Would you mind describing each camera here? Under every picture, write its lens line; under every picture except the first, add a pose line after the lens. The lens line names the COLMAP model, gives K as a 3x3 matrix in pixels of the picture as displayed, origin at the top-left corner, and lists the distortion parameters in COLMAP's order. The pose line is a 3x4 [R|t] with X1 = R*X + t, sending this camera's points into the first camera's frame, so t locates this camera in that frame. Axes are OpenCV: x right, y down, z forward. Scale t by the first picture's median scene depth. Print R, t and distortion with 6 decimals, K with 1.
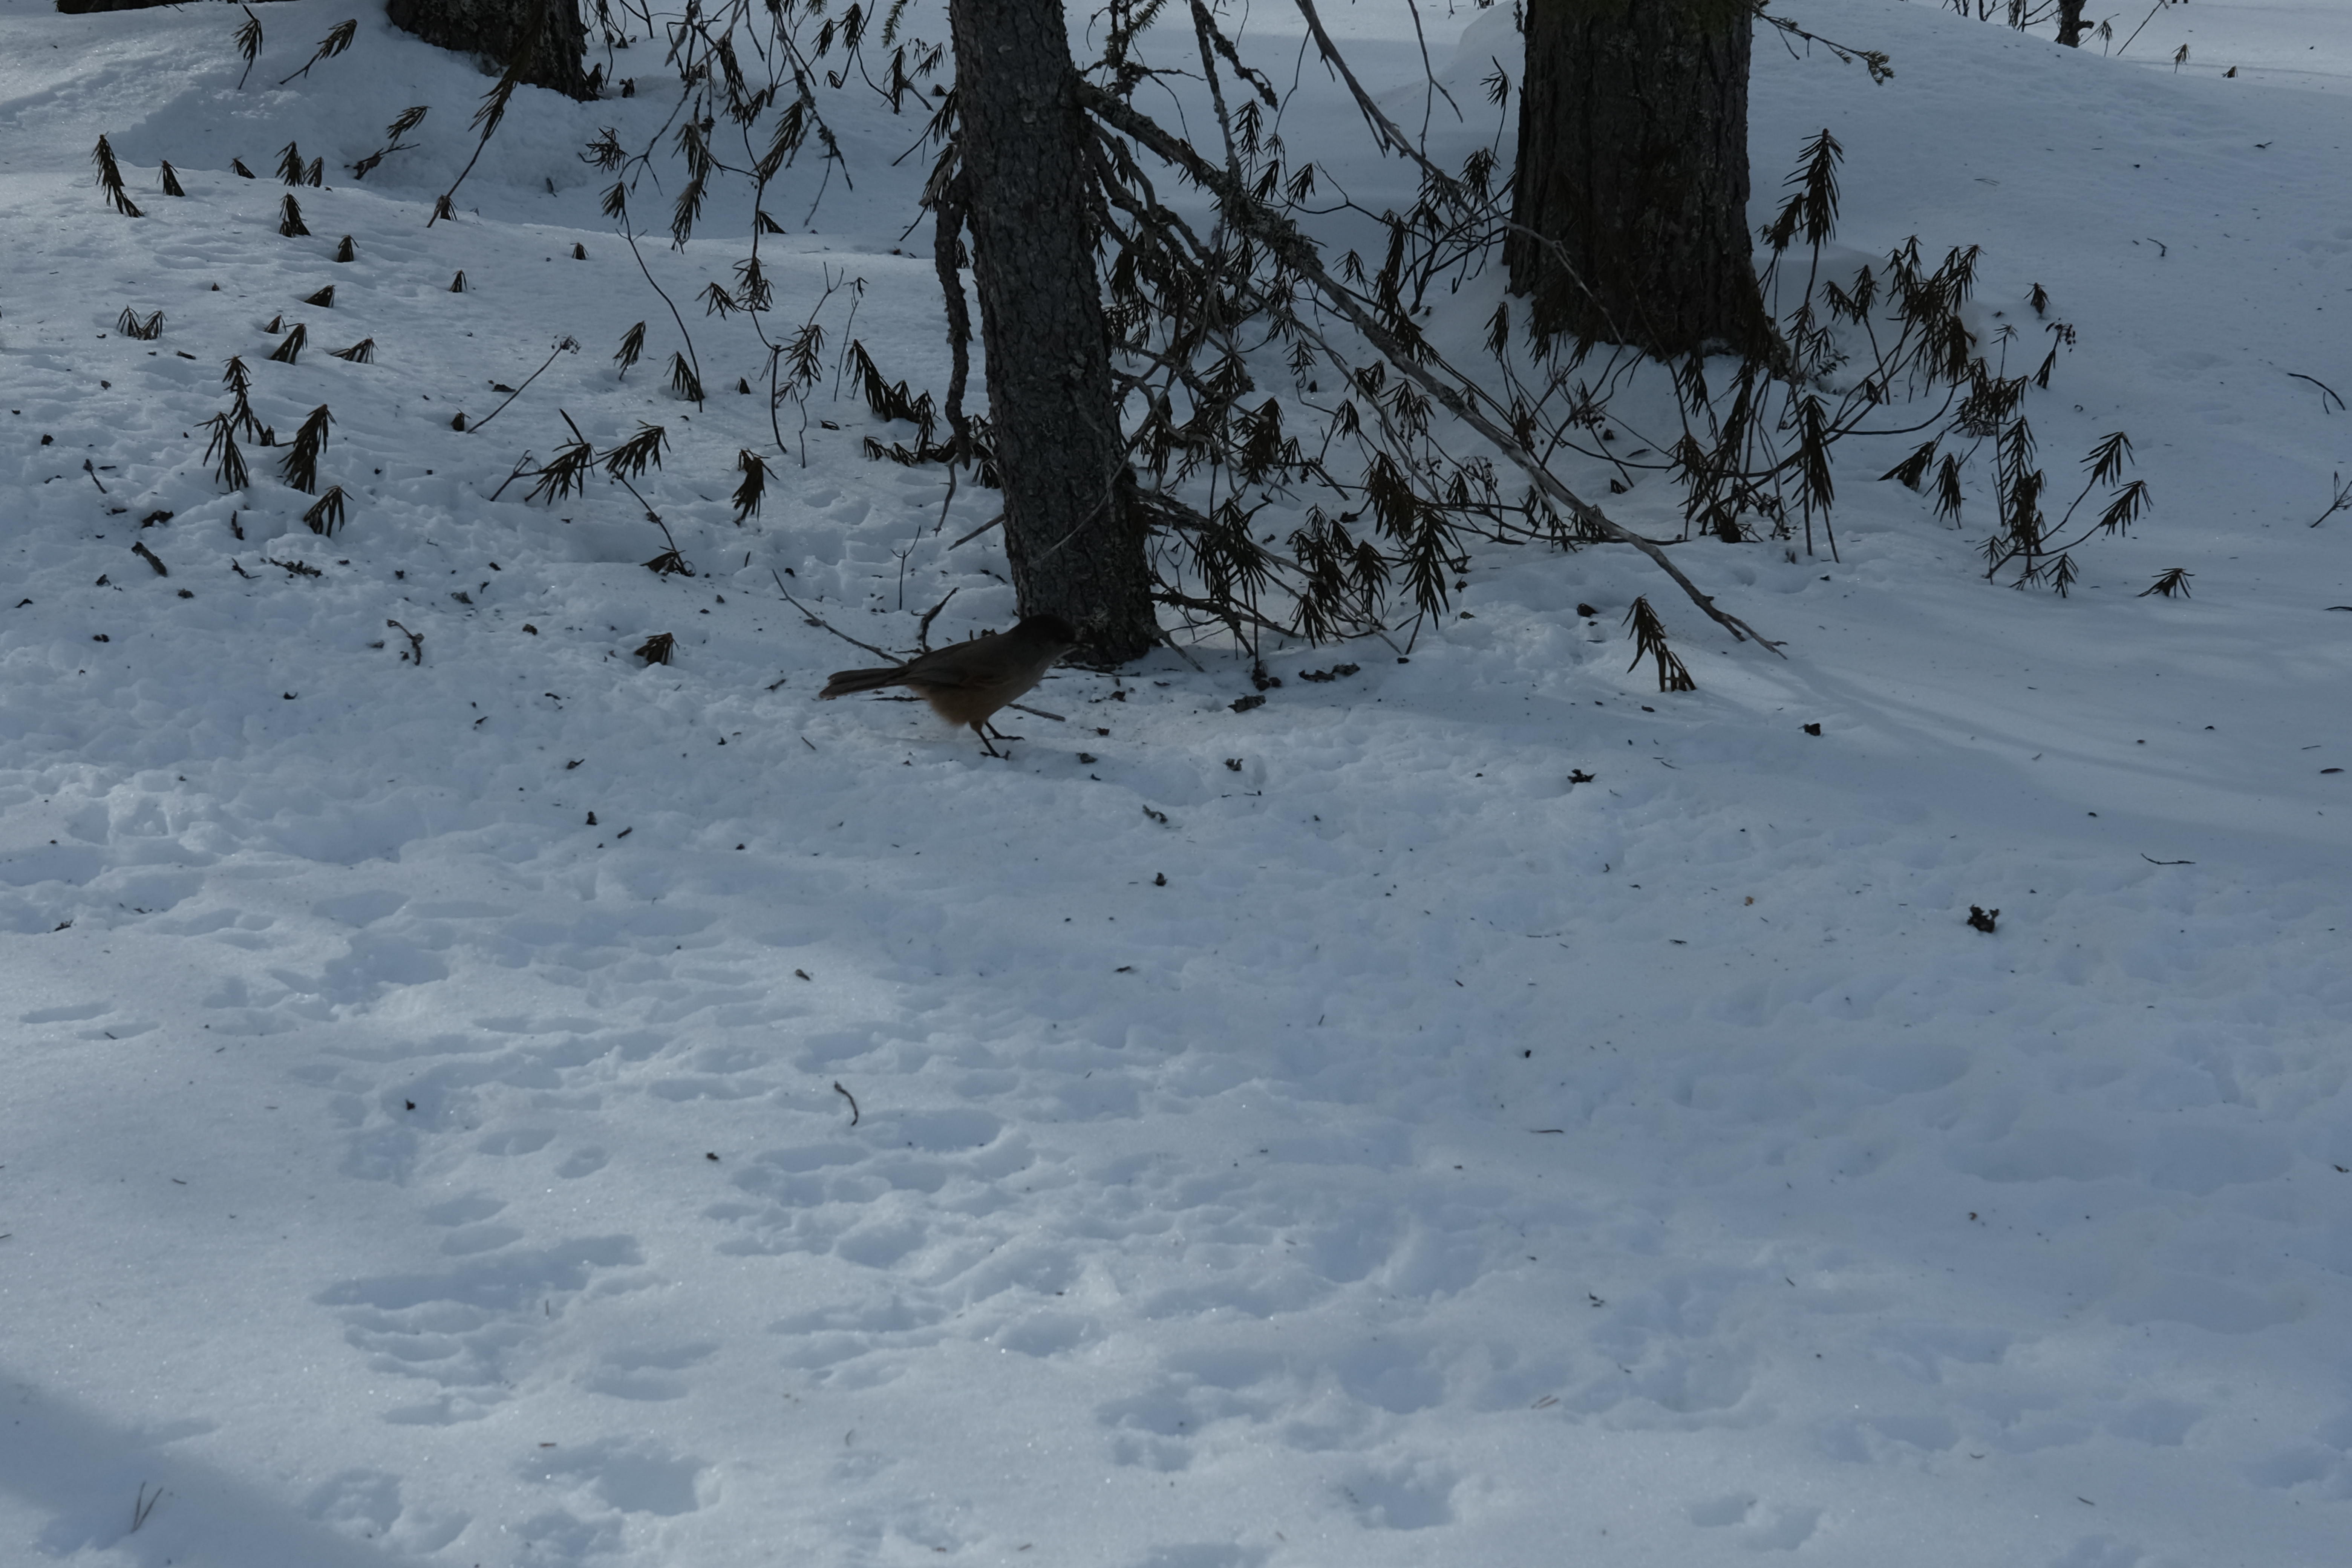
lens RADIAL K [[4819.5, 0, 1176.2], [0, 4819.5, 834.8], [0, 0, 1]] dist [-0.033730, 0.005520]
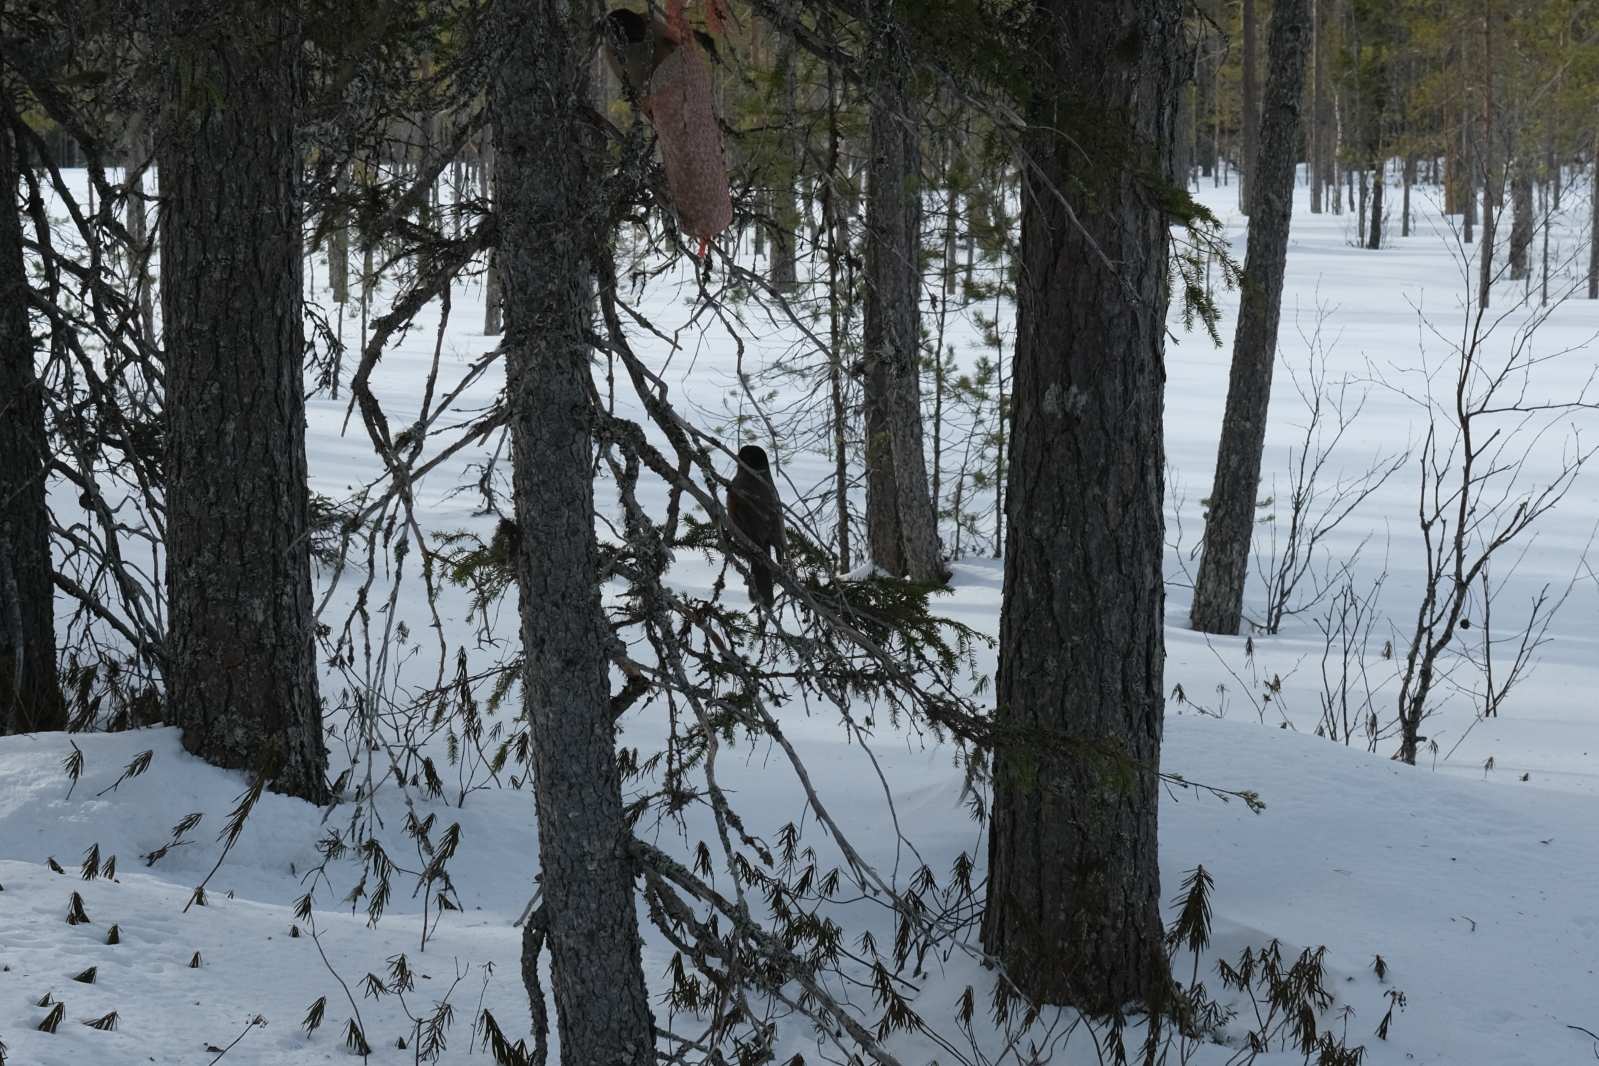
lens RADIAL K [[3276.5, 0, 799.6], [0, 3276.5, 567.6], [0, 0, 1]] dist [-0.033730, 0.005520]
pose [[0.999921, 0.000783, -0.012531, 0.033829], [-0.003239, 0.980359, -0.197193, -0.047335], [0.012131, 0.197218, 0.980285, 0.095691]]
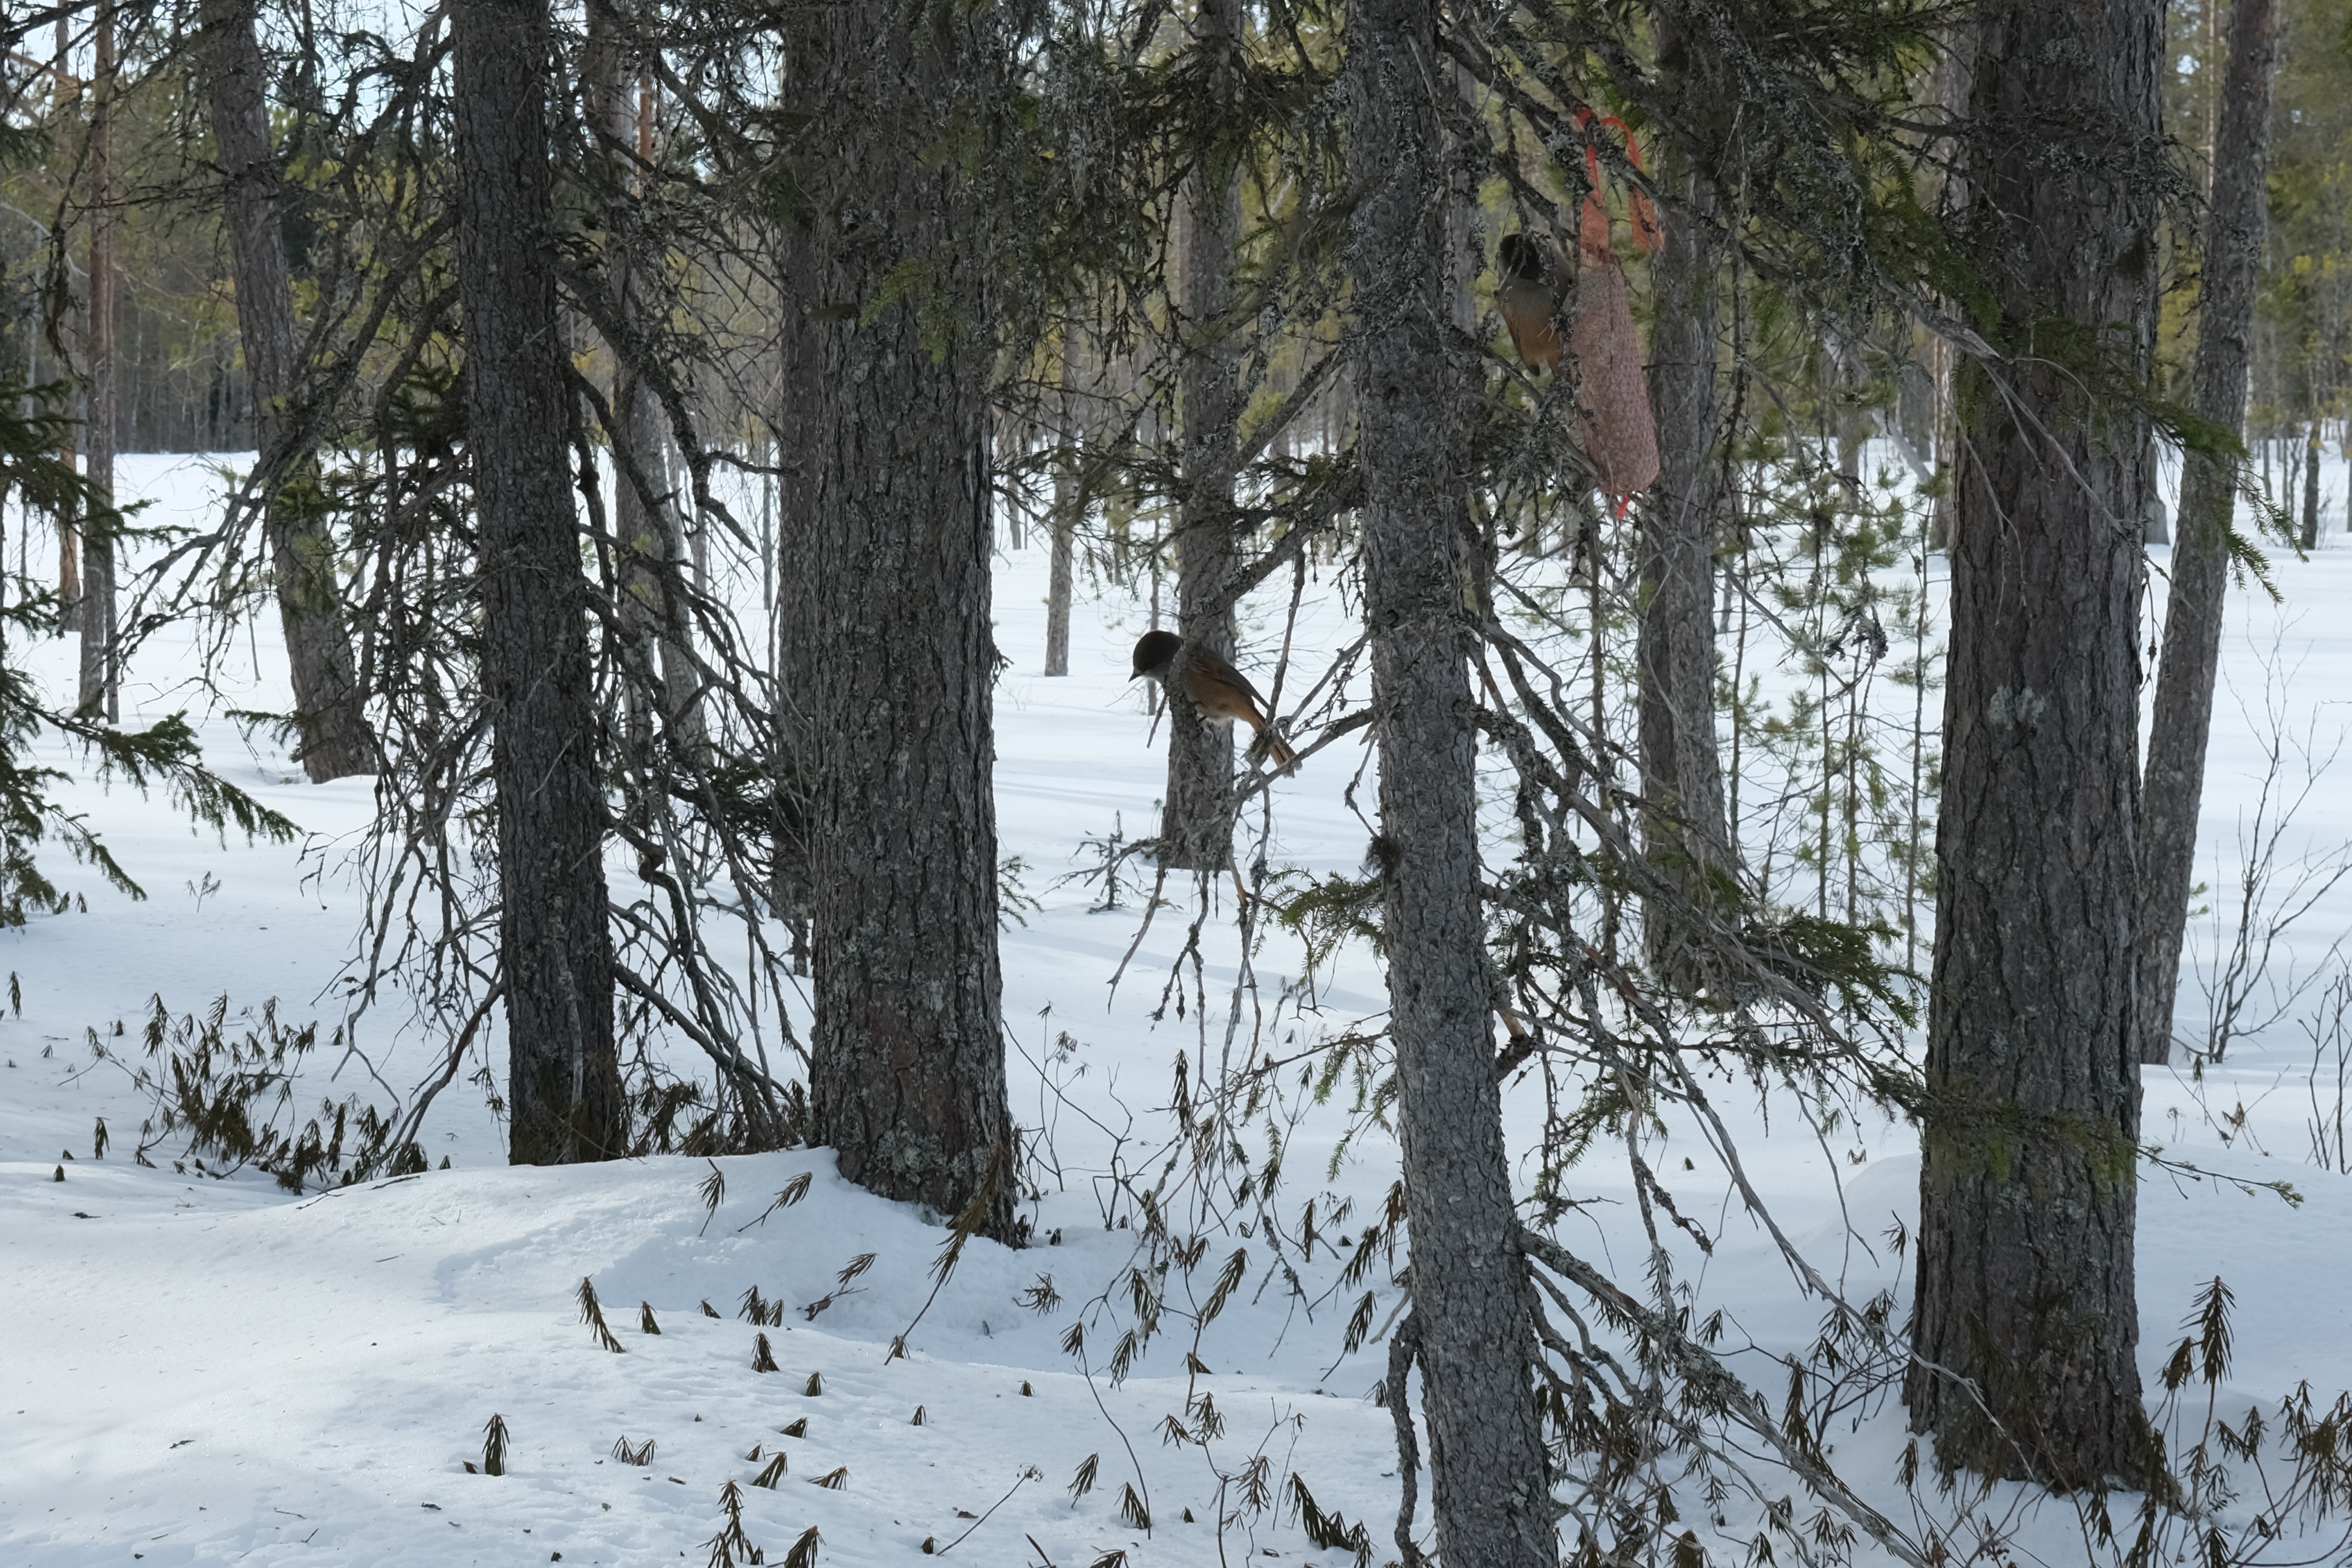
lens RADIAL K [[4819.5, 0, 1176.2], [0, 4819.5, 834.8], [0, 0, 1]] dist [-0.033730, 0.005520]
pose [[0.997731, -0.003023, -0.067263, -0.022327], [-0.012972, 0.971645, -0.236087, 0.012285], [0.066069, 0.236424, 0.969401, -0.065975]]
